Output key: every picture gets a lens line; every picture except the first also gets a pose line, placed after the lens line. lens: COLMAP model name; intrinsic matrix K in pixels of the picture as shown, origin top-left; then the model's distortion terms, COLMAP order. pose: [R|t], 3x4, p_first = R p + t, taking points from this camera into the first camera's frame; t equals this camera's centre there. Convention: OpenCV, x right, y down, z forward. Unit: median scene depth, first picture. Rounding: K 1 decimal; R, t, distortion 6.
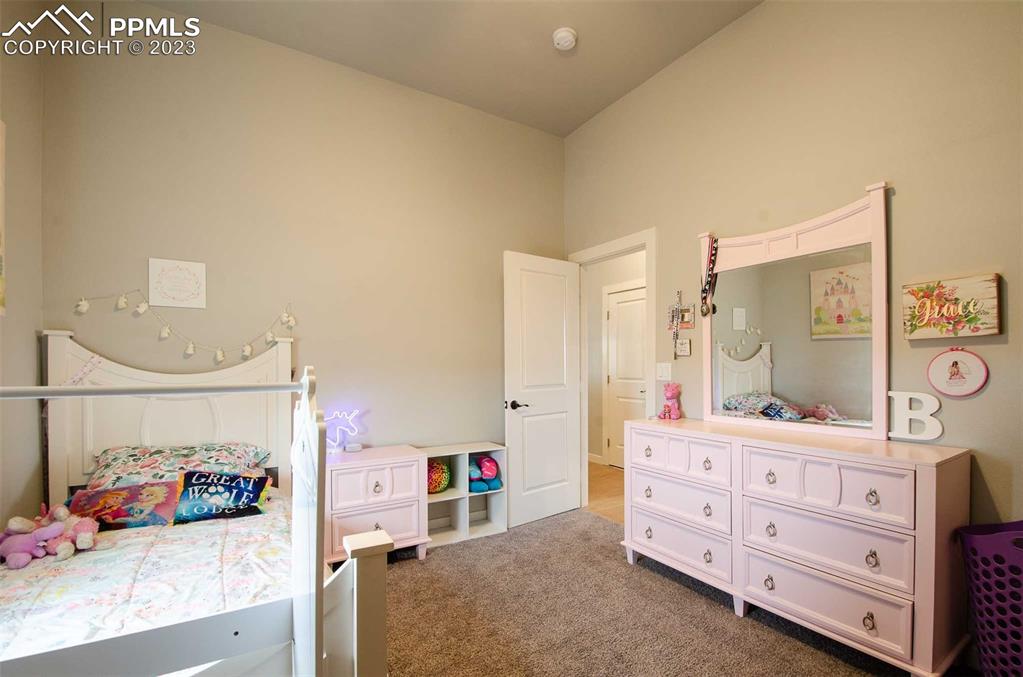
lens RADIAL K [[445.3, 0, 531.3], [0, 445.3, 365.5], [0, 0, 1]] dist [0.010645, -0.018697]
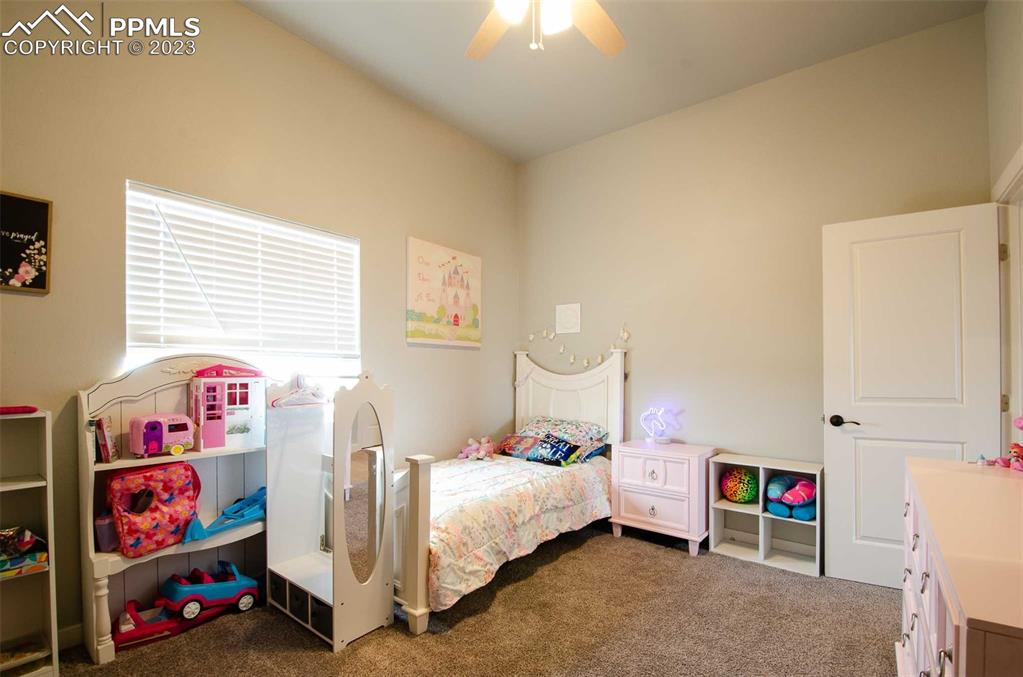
lens RADIAL K [[445.3, 0, 531.3], [0, 445.3, 365.5], [0, 0, 1]] dist [0.010645, -0.018697]
pose [[0.365147, -0.009703, -0.930899, 0.619333], [-0.004210, 0.999918, -0.012074, 0.005170], [0.930940, 0.008327, 0.365076, 0.280493]]
